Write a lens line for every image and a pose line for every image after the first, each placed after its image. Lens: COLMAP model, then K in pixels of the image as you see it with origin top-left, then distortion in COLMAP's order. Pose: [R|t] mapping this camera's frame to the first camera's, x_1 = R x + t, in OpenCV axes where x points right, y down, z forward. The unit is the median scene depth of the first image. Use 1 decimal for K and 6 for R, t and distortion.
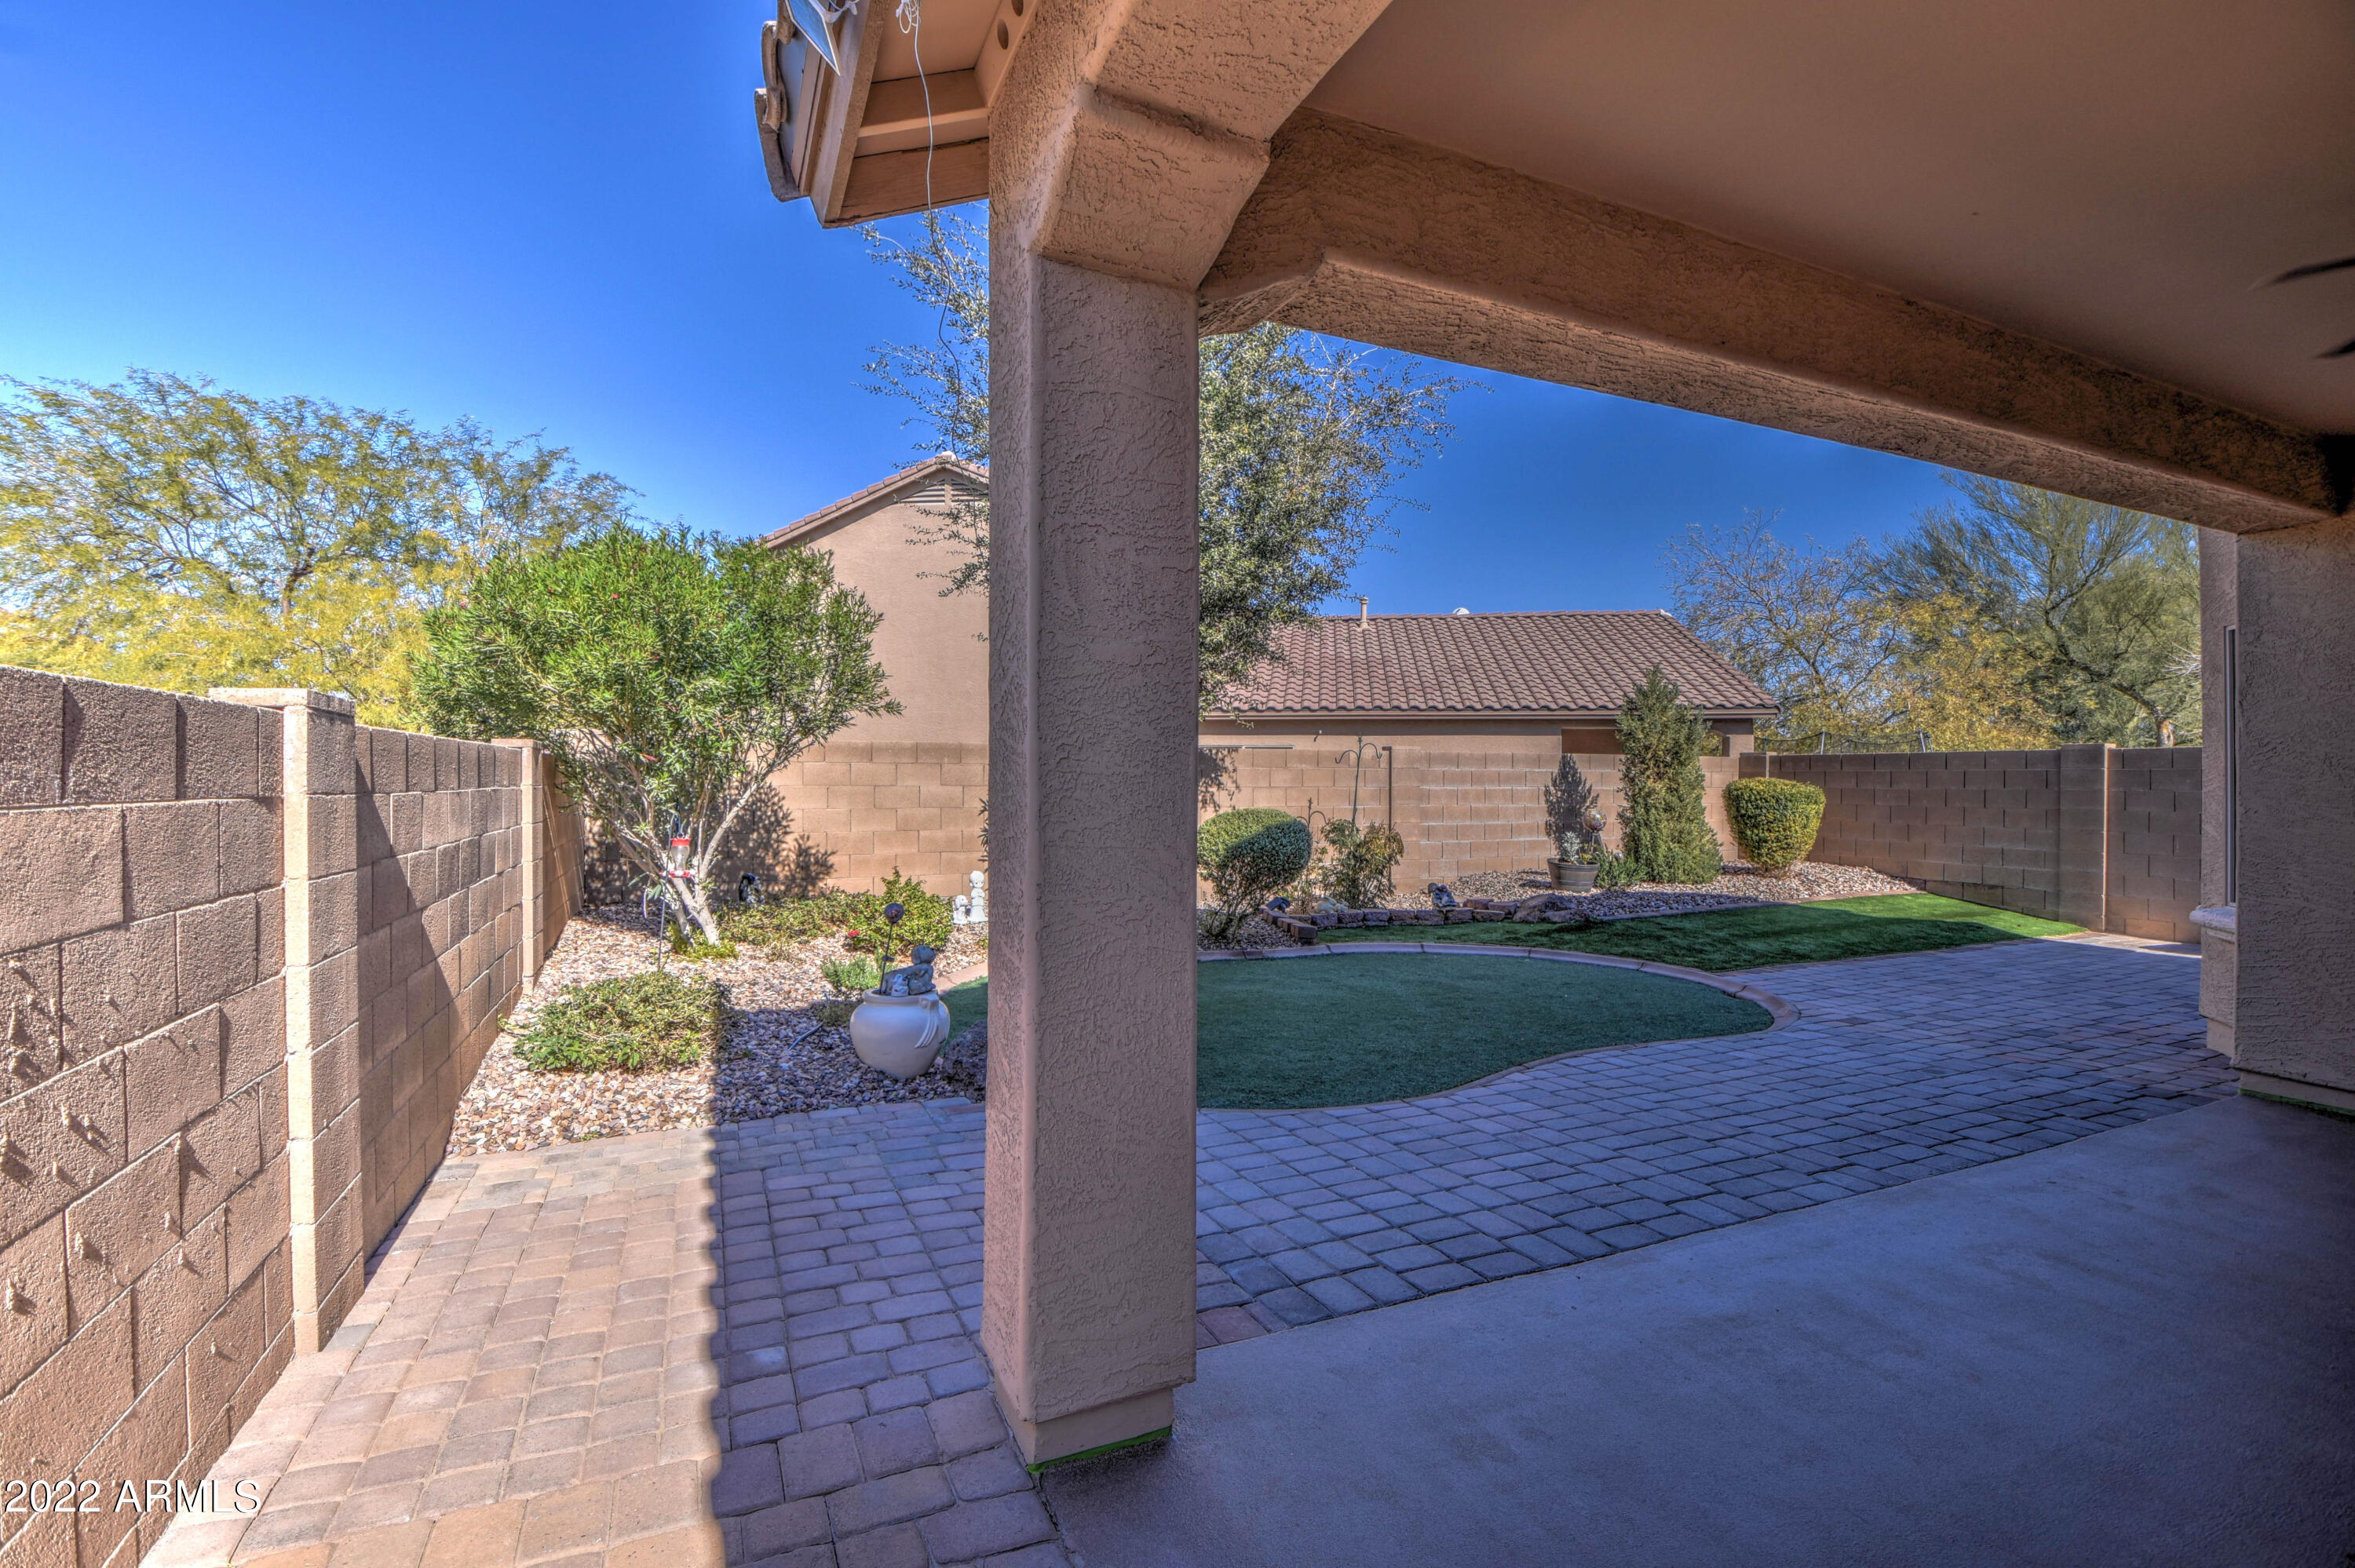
lens RADIAL K [[1043.6, 0, 1185.3], [0, 1043.6, 789.5], [0, 0, 1]] dist [0.022571, -0.034531]
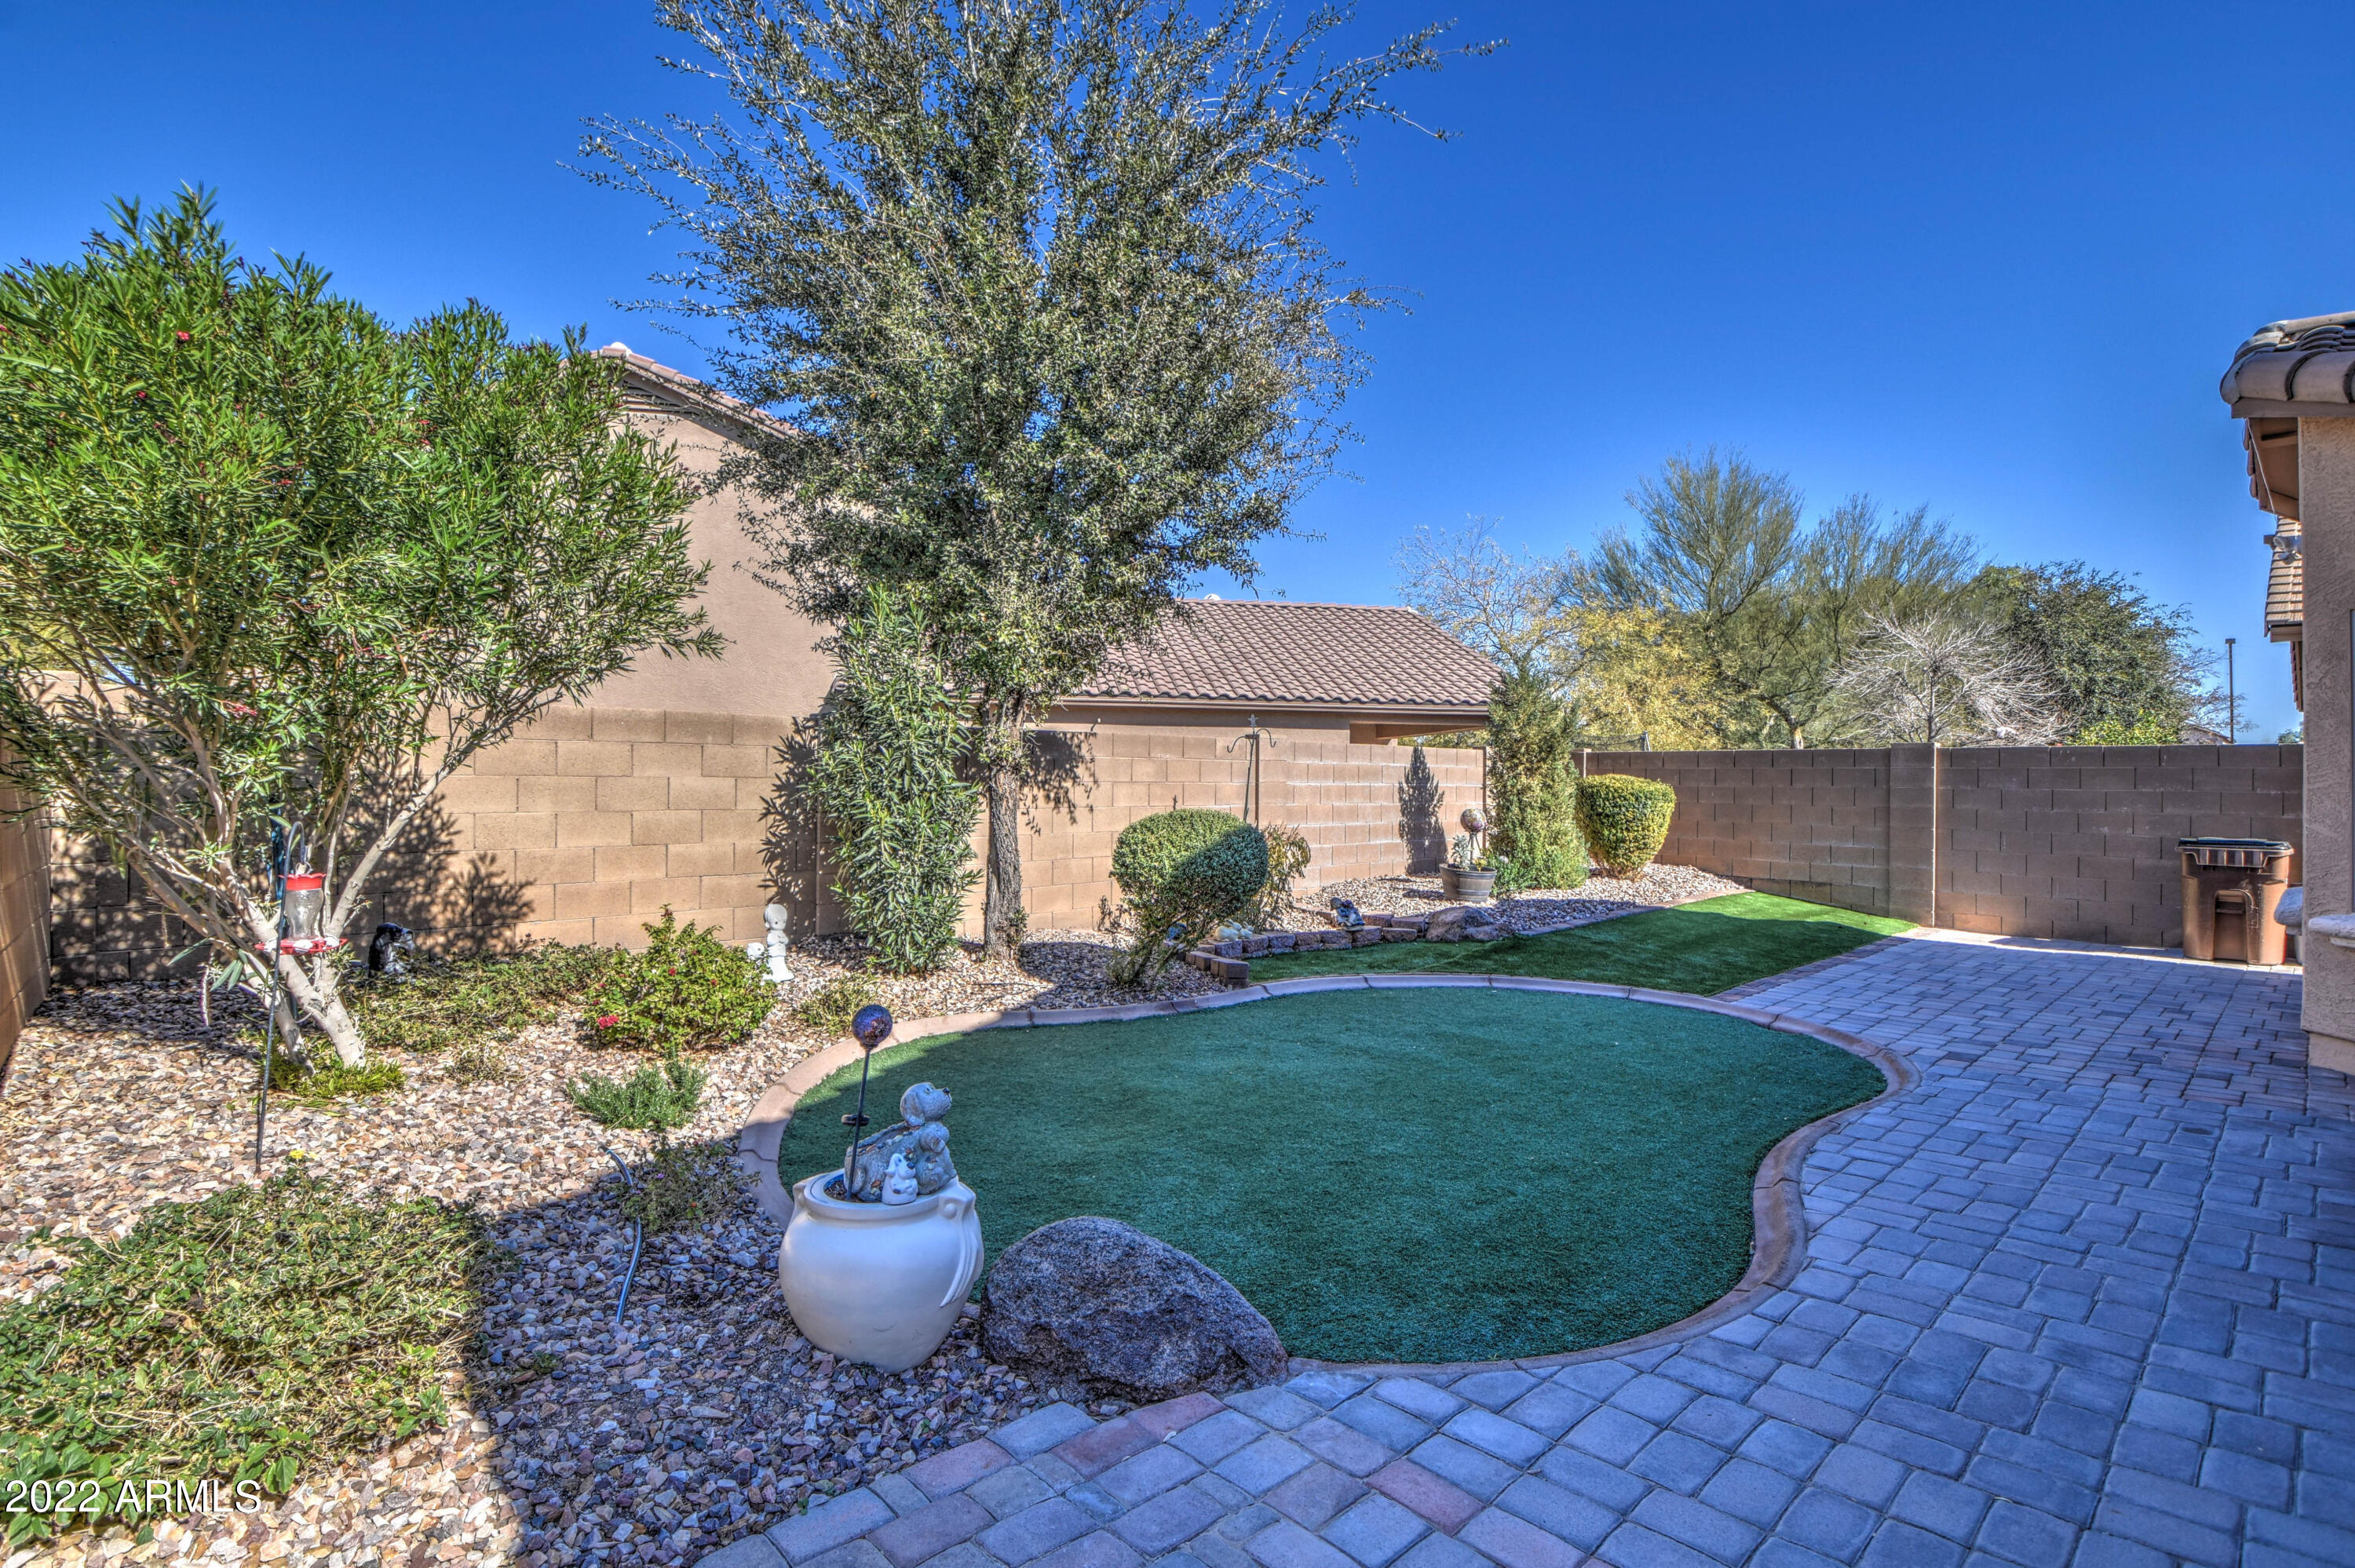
lens RADIAL K [[1064.3, 0, 1176.0], [0, 1064.3, 782.5], [0, 0, 1]] dist [0.017224, -0.029054]
pose [[0.949800, 0.004268, 0.312827, -0.180338], [-0.002710, 0.999982, -0.005414, 0.003265], [-0.312845, 0.004295, 0.949795, 0.285665]]
